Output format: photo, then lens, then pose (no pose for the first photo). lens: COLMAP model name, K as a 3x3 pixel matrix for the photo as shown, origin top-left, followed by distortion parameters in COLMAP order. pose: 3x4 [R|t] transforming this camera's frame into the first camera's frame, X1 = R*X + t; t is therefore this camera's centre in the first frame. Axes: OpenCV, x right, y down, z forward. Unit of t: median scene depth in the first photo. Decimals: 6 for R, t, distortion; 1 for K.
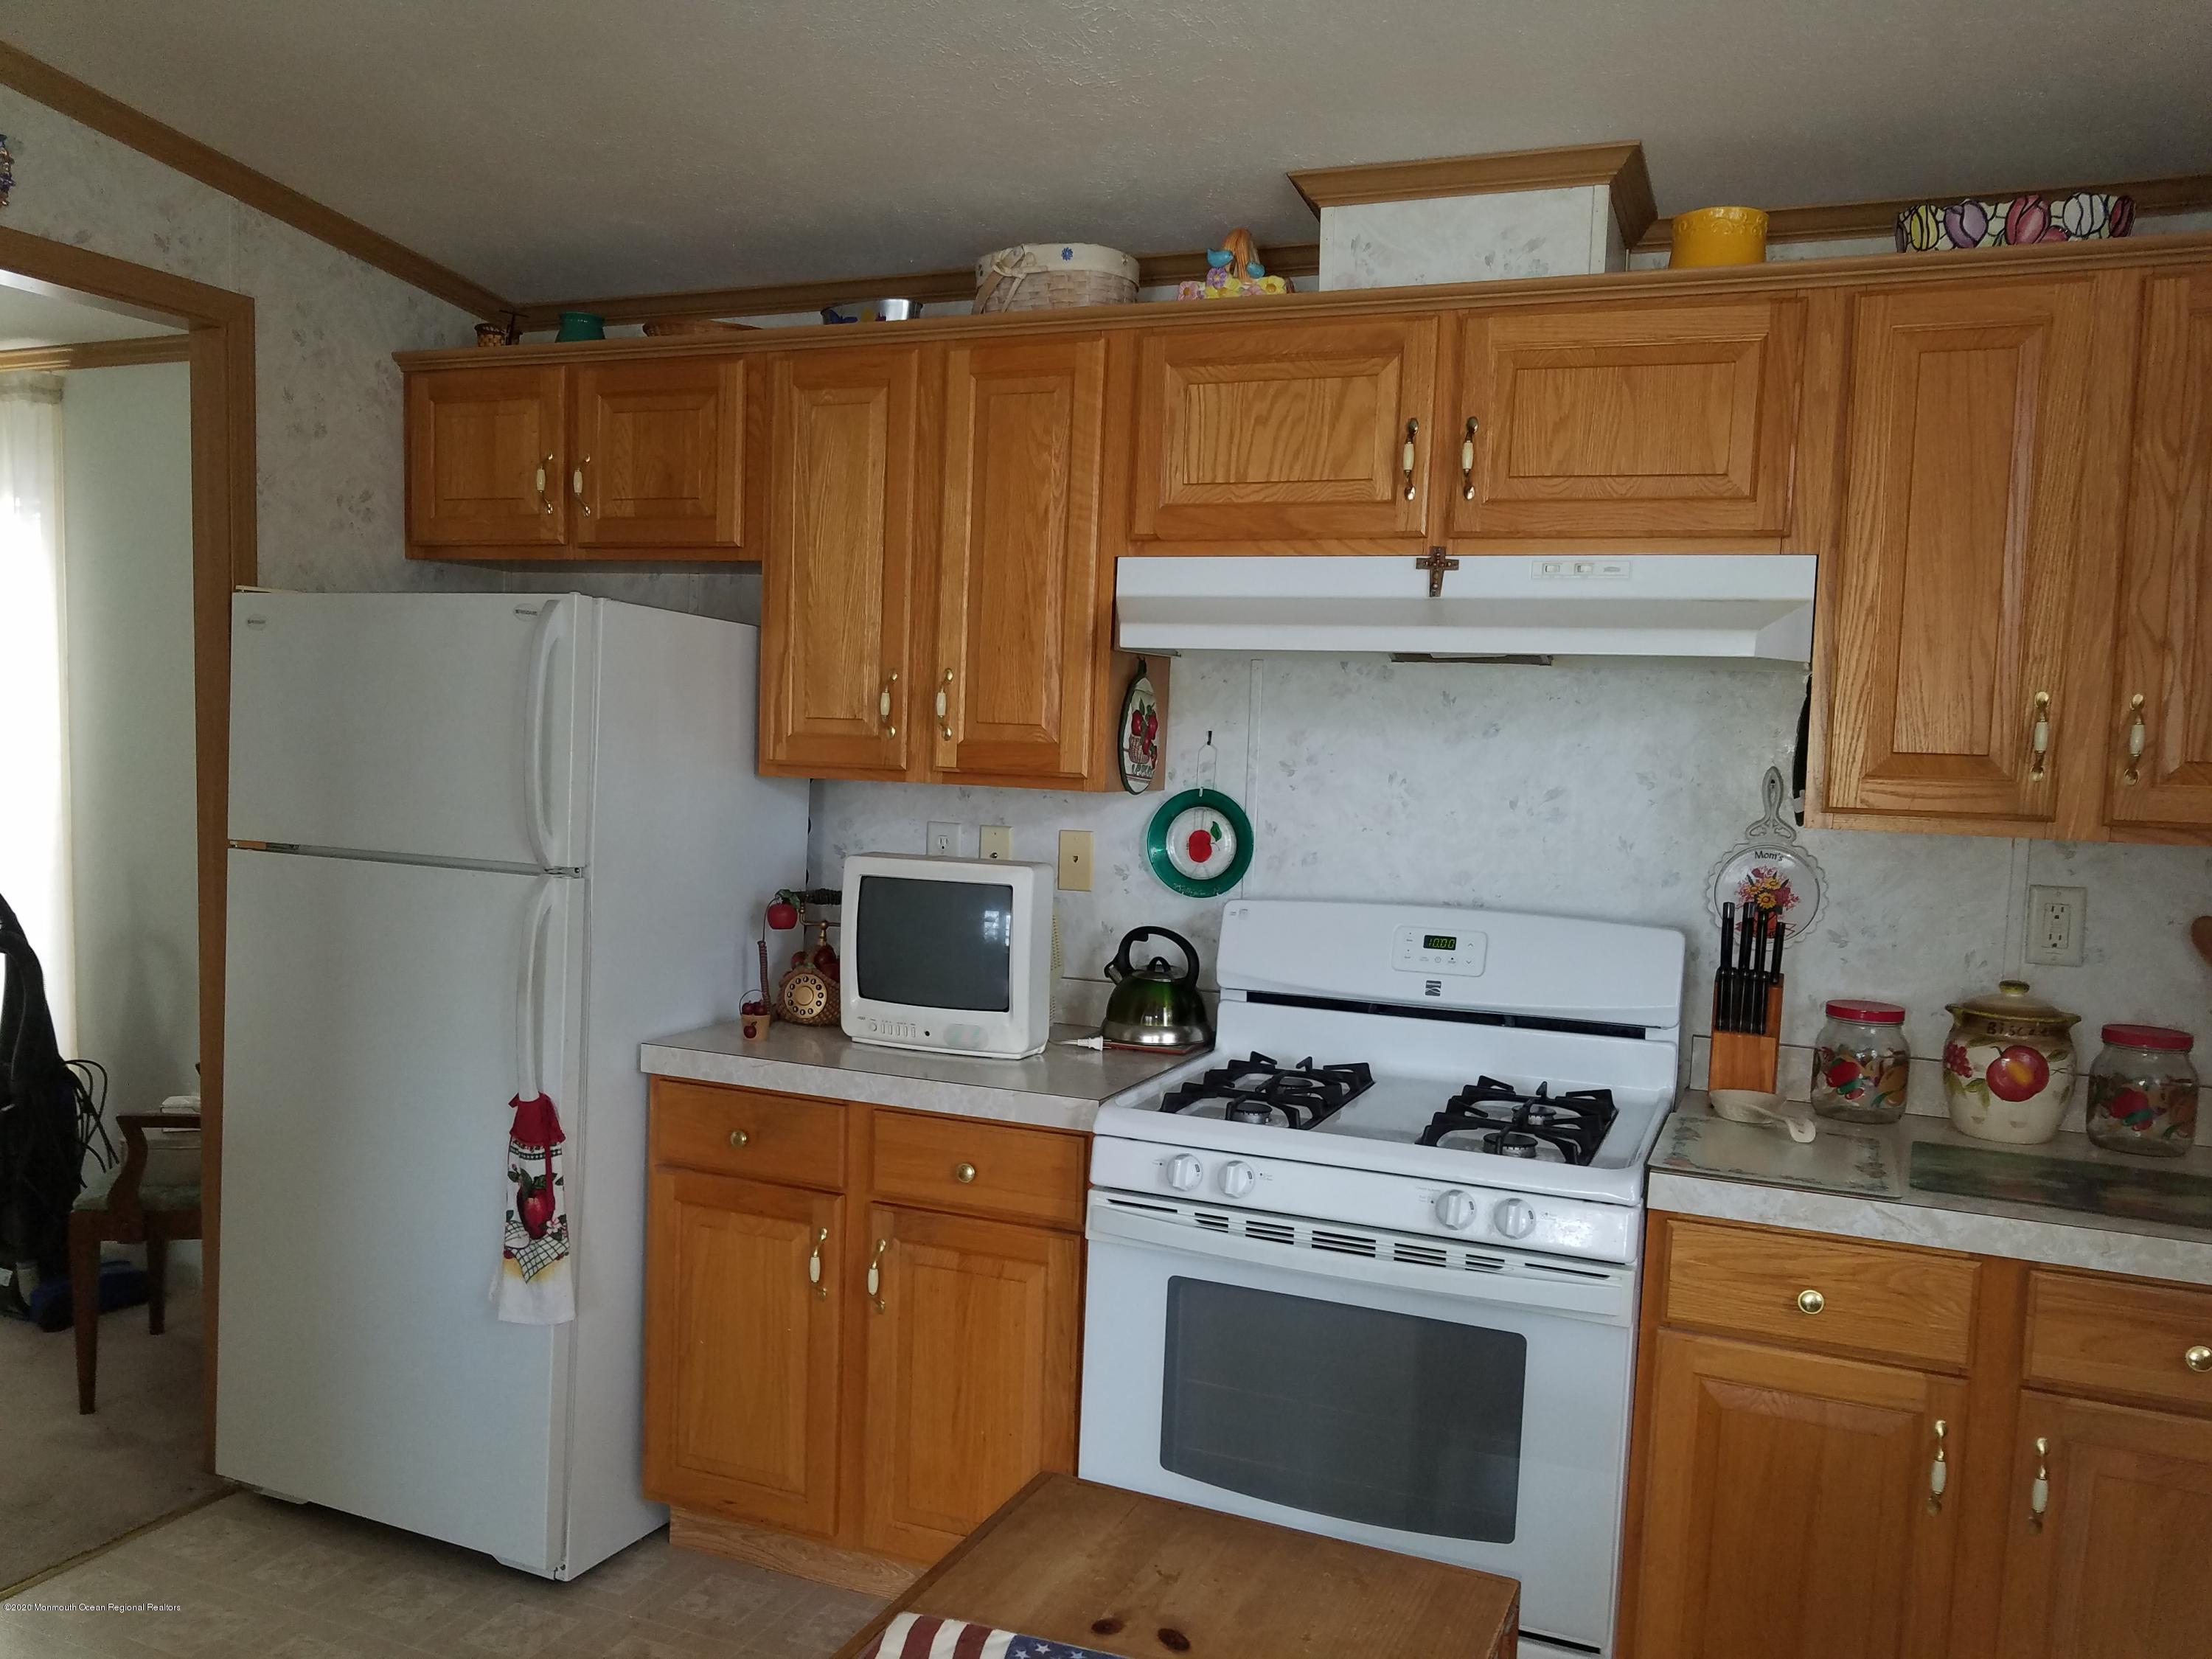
lens RADIAL K [[1709.9, 0, 1102.7], [0, 1709.9, 889.4], [0, 0, 1]] dist [0.023414, -0.050236]
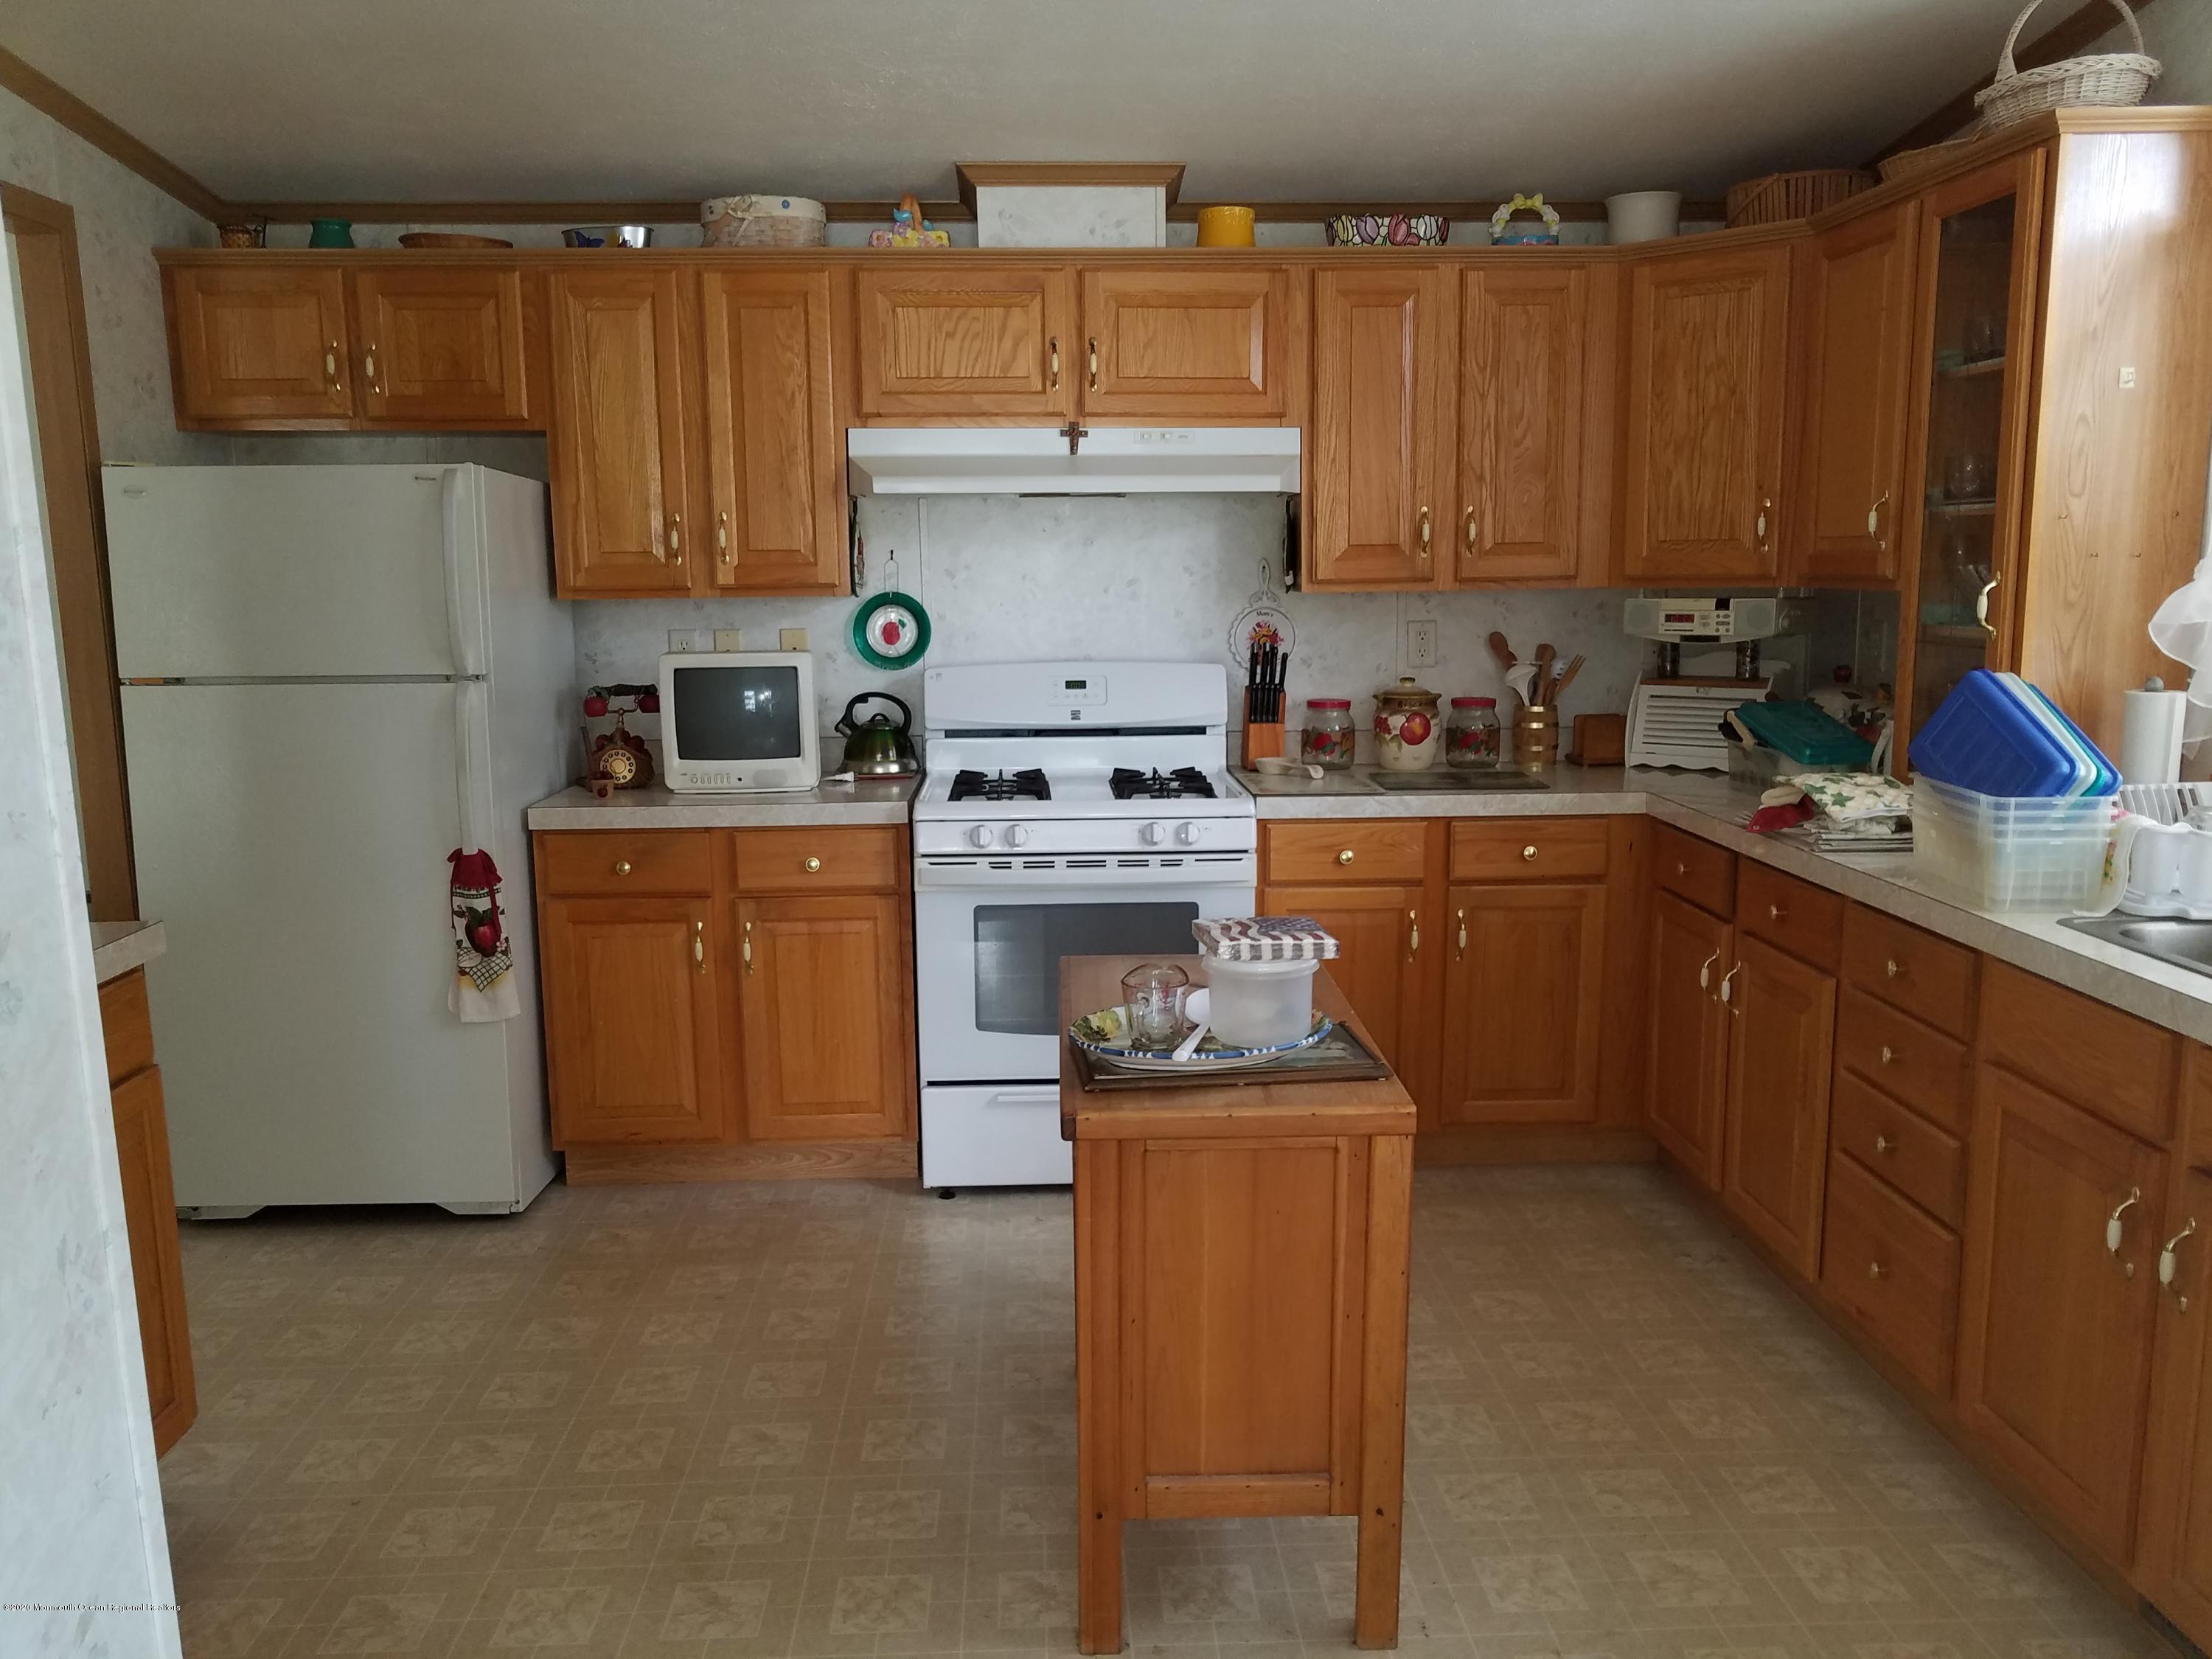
lens RADIAL K [[1763.3, 0, 1106.4], [0, 1763.3, 868.8], [0, 0, 1]] dist [0.006061, -0.011348]
pose [[0.899713, -0.119293, 0.419864, -0.464566], [0.080438, 0.990767, 0.109133, 0.025022], [-0.429006, -0.064415, 0.901002, -0.437557]]
